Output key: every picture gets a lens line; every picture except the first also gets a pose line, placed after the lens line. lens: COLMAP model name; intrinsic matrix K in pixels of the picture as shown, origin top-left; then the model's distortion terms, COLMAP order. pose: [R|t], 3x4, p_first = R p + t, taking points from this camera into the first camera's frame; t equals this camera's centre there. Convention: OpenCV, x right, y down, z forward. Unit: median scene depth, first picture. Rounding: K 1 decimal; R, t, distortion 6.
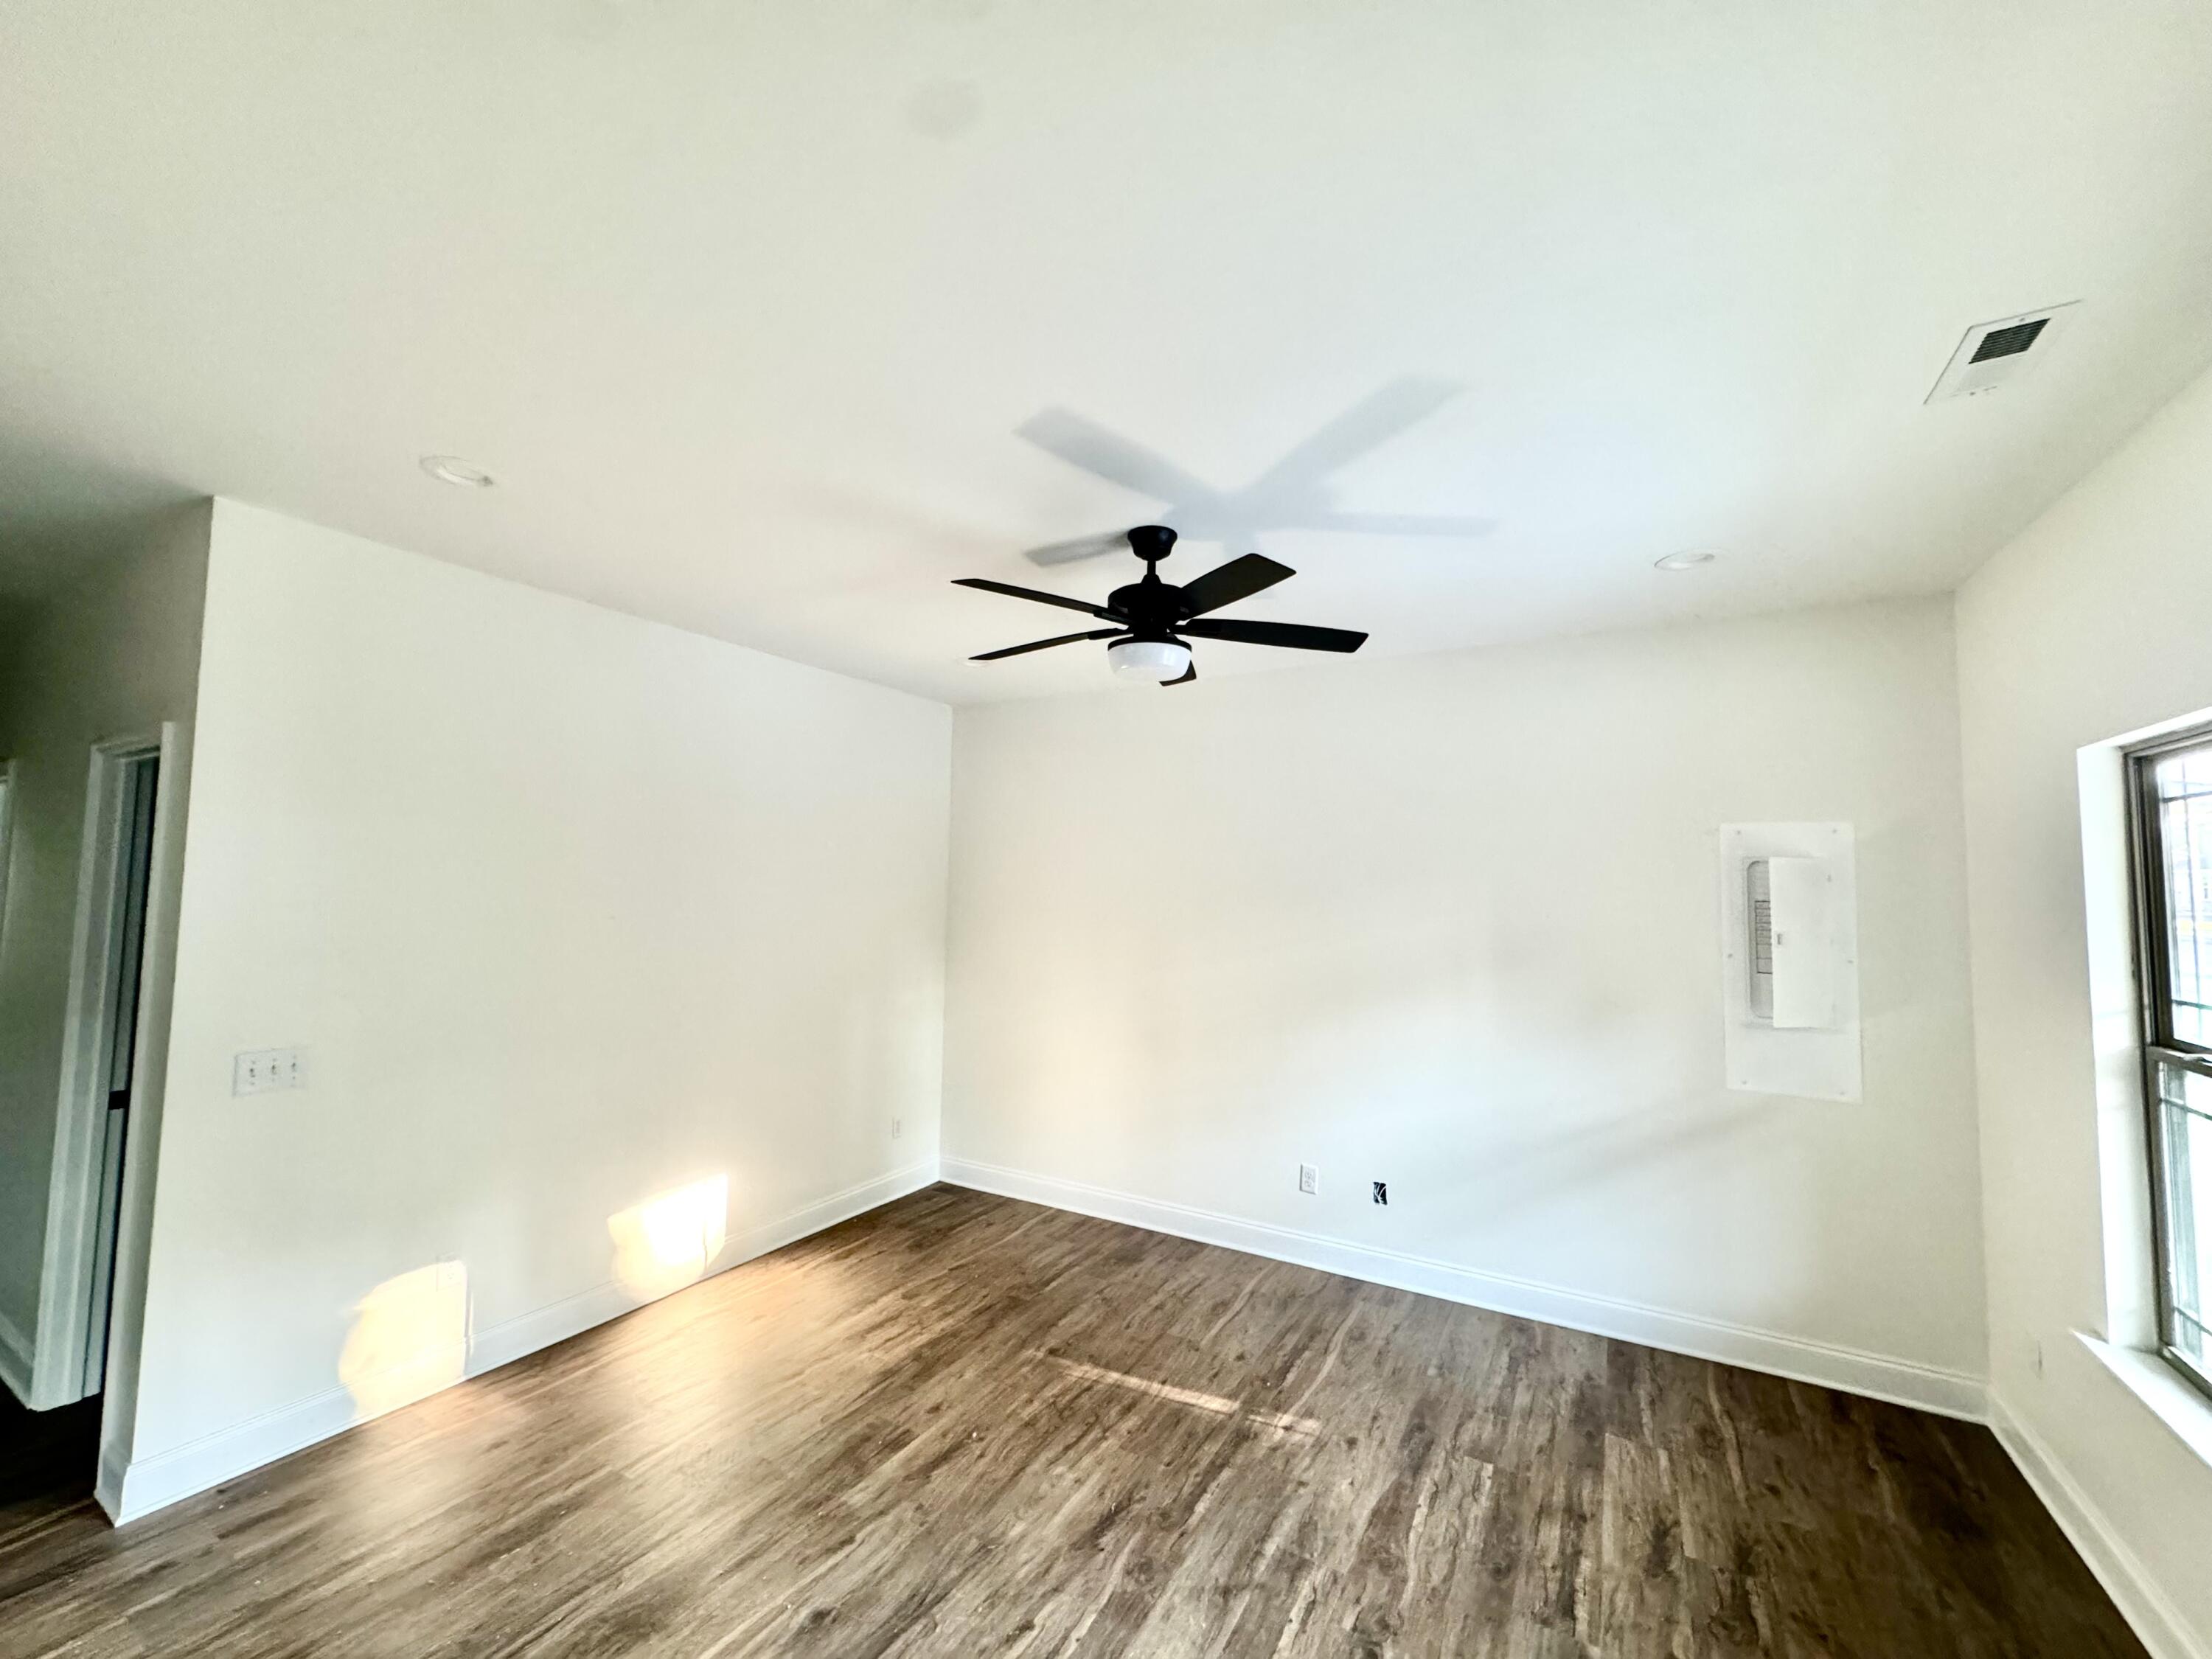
lens RADIAL K [[878.2, 0, 1105.2], [0, 878.2, 827.9], [0, 0, 1]] dist [-0.003493, 0.000502]
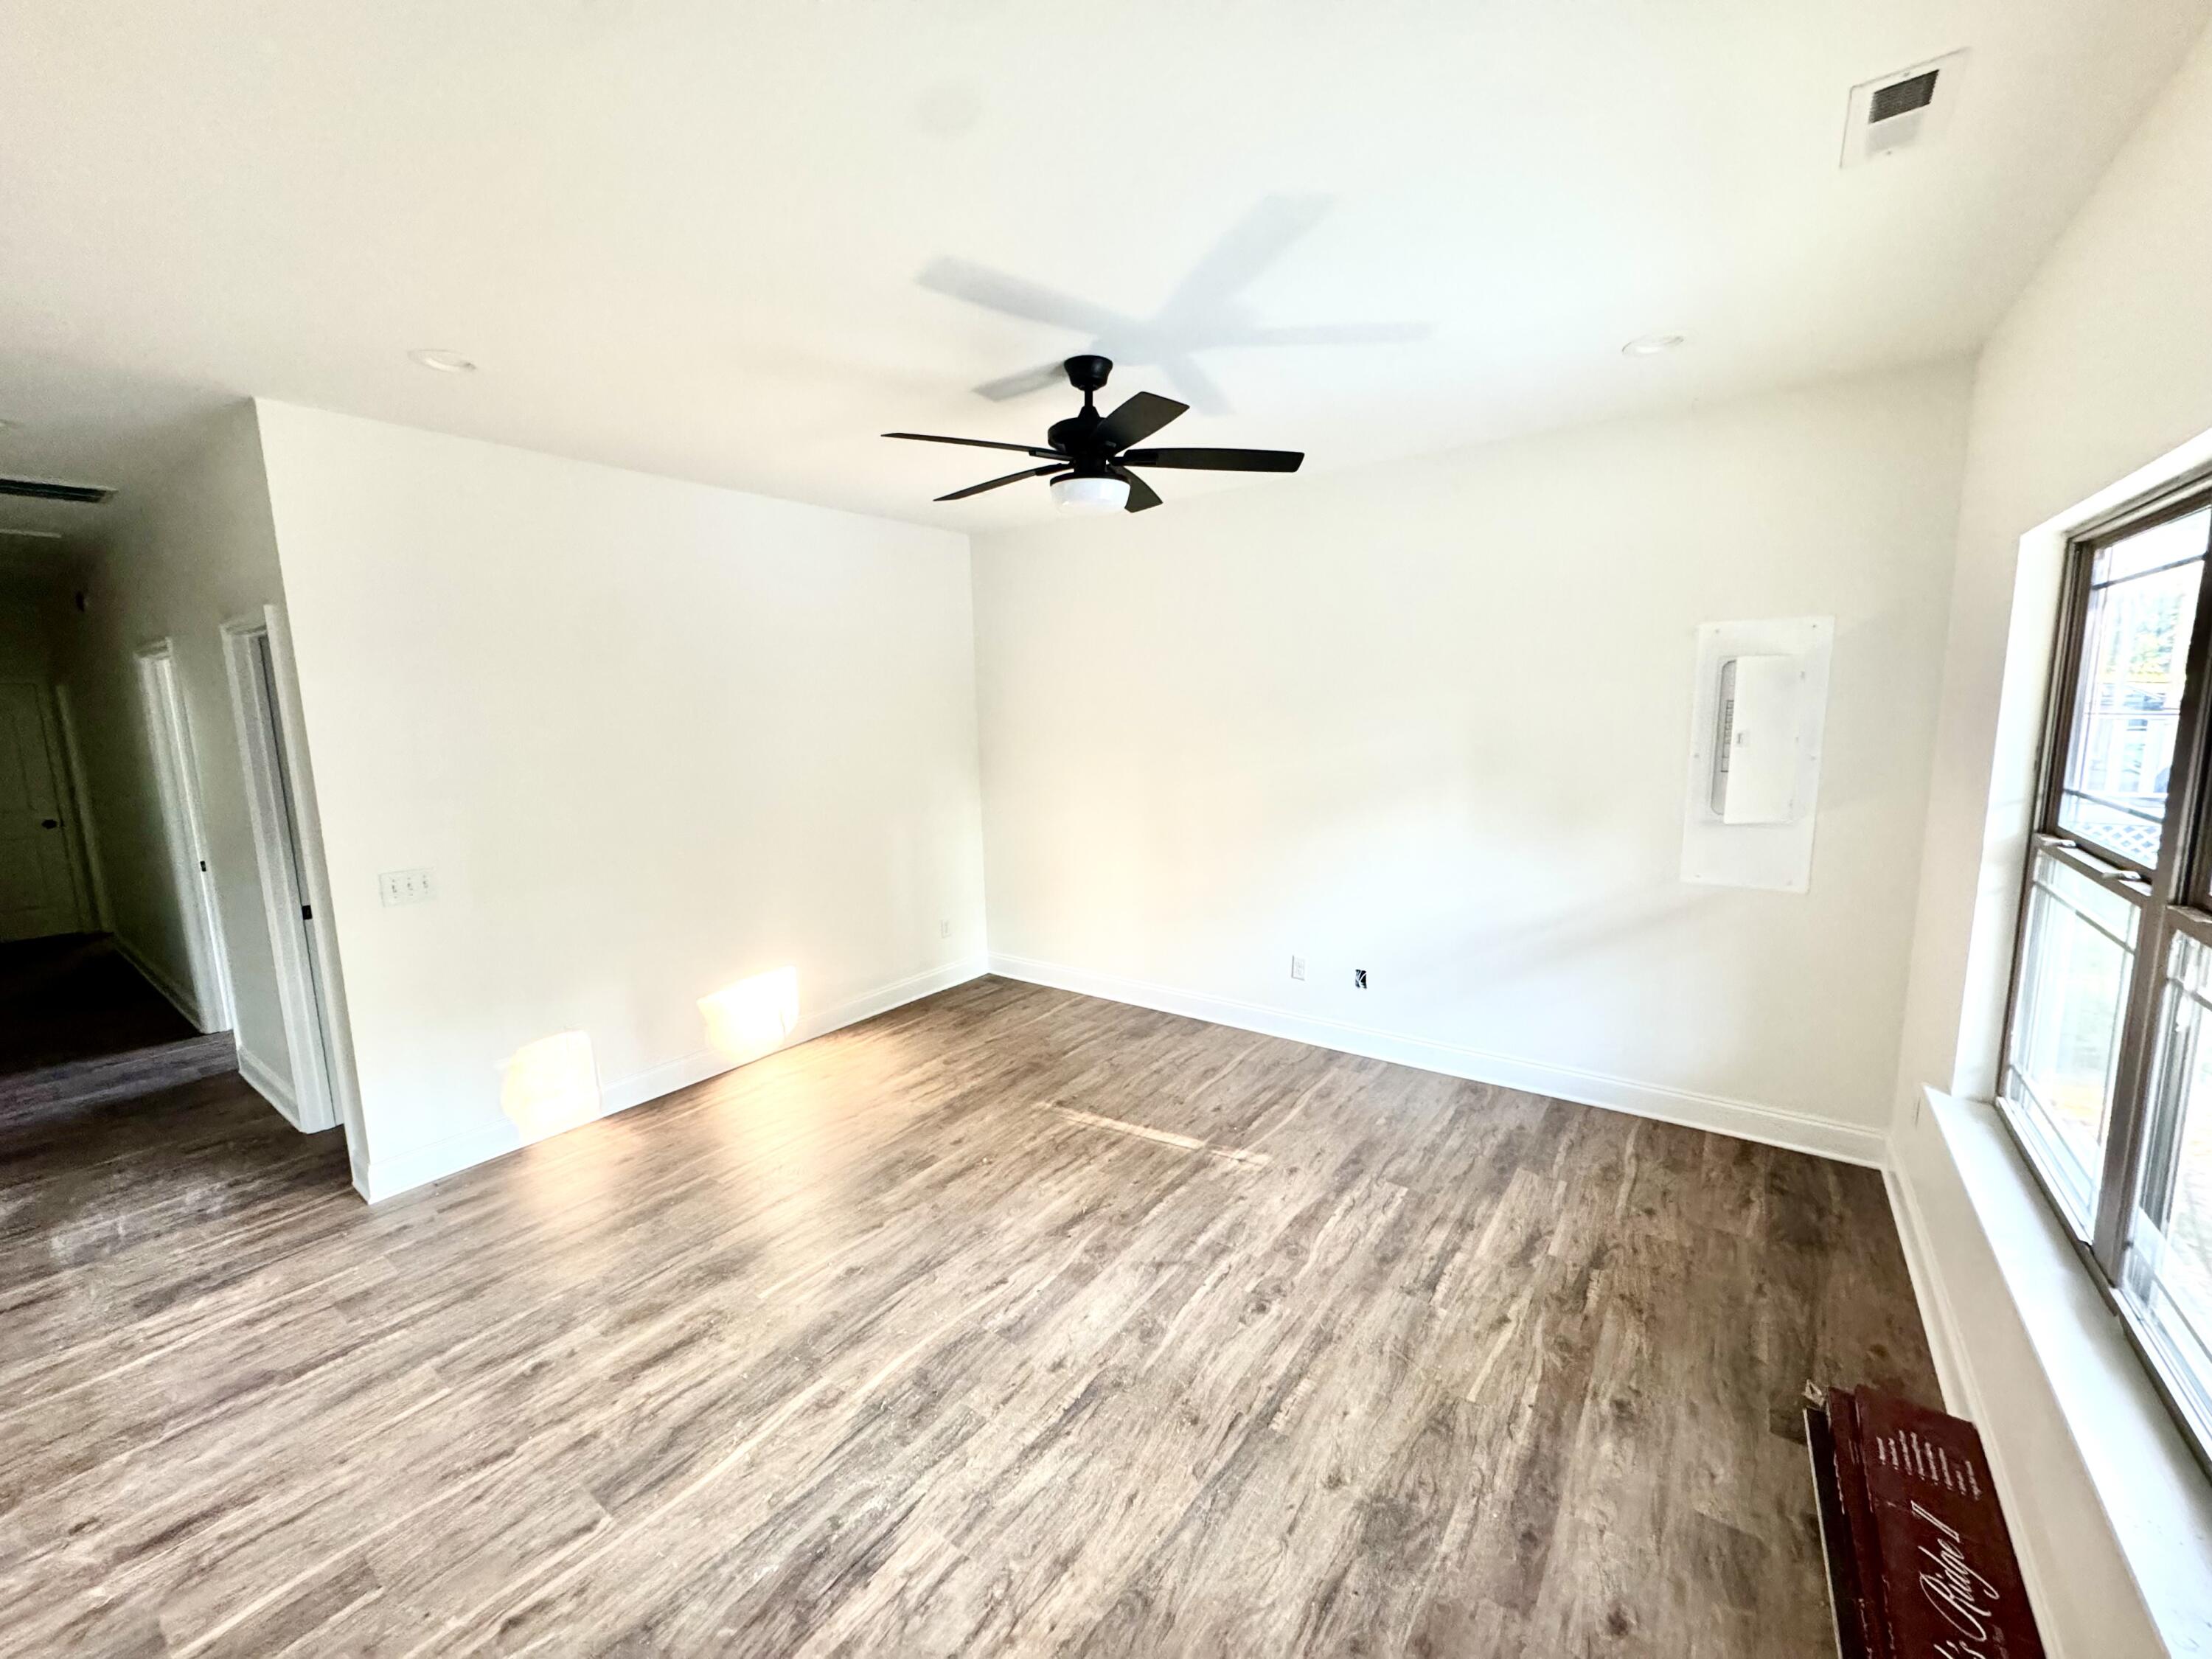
lens RADIAL K [[878.2, 0, 1107.8], [0, 878.2, 827.8], [0, 0, 1]] dist [-0.003493, 0.000502]
pose [[0.993905, -0.023750, -0.107653, 0.175506], [0.045684, 0.977456, 0.206135, -0.017790], [0.100331, -0.209797, 0.972584, -0.098603]]
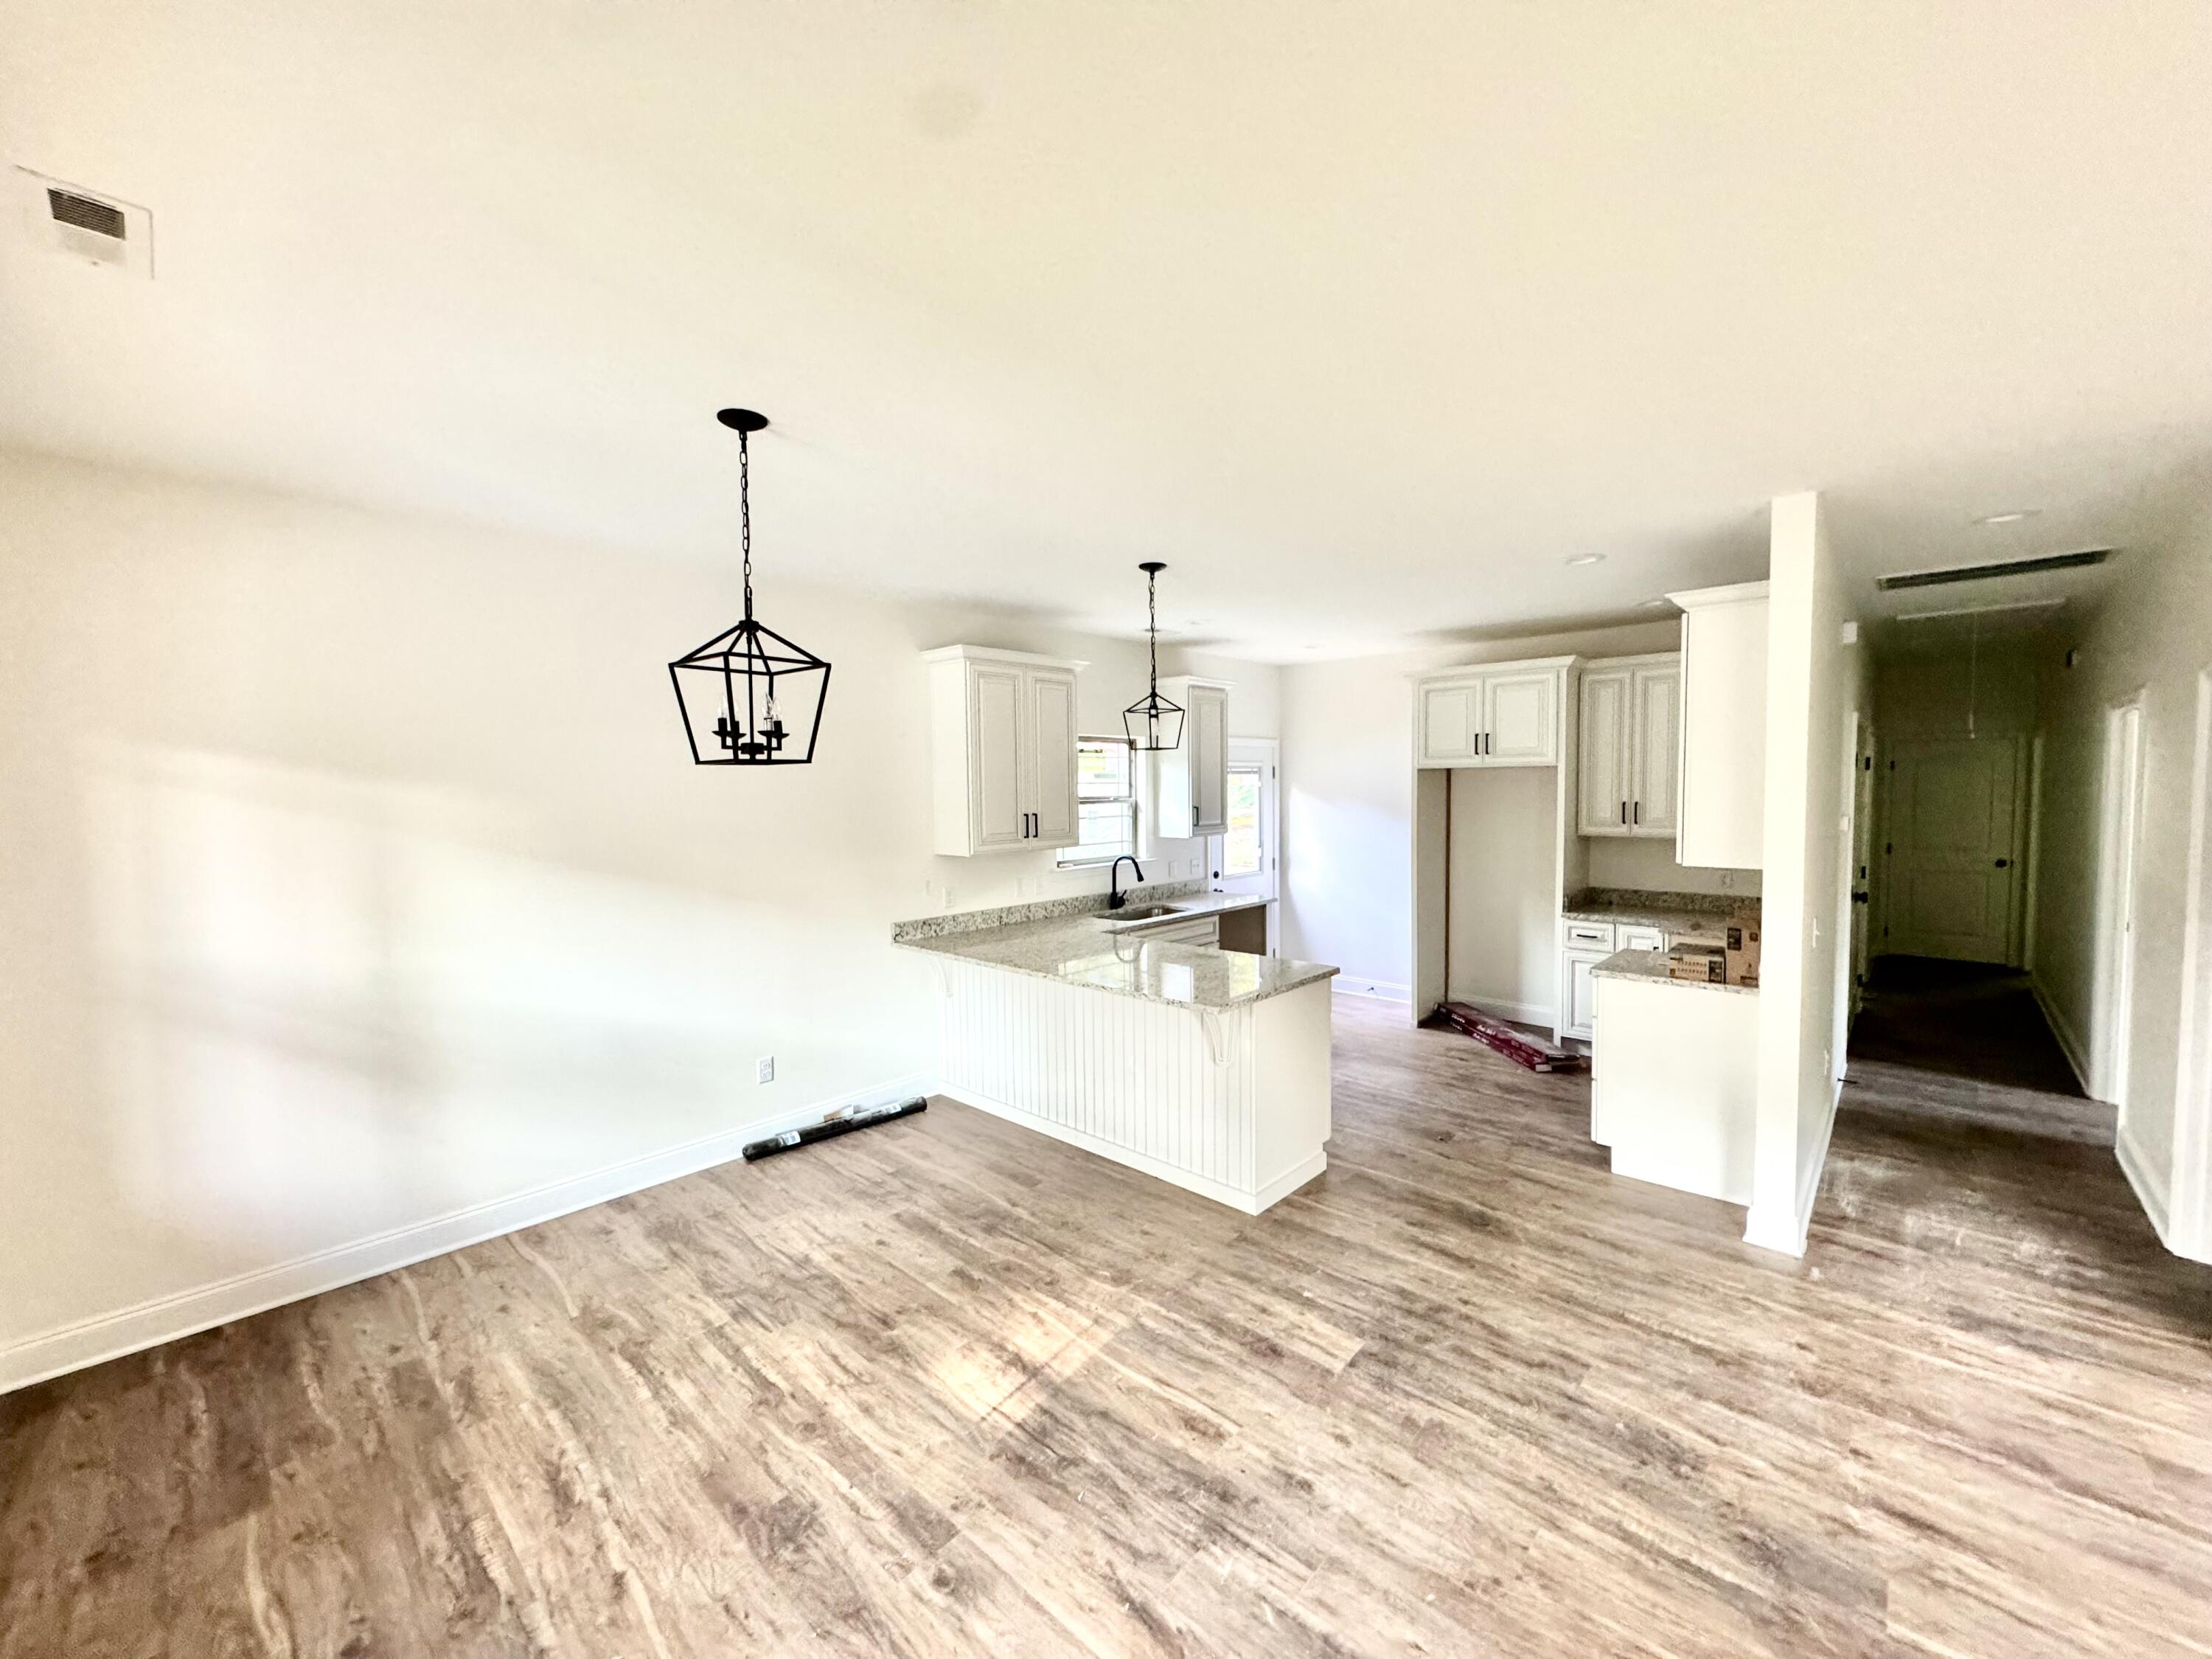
lens RADIAL K [[878.2, 0, 1105.8], [0, 878.2, 826.3], [0, 0, 1]] dist [-0.003493, 0.000502]
pose [[-0.222369, 0.036729, -0.974270, 0.222396], [0.072221, 0.997165, 0.021108, -0.029456], [0.972284, -0.065669, -0.224391, -0.088247]]
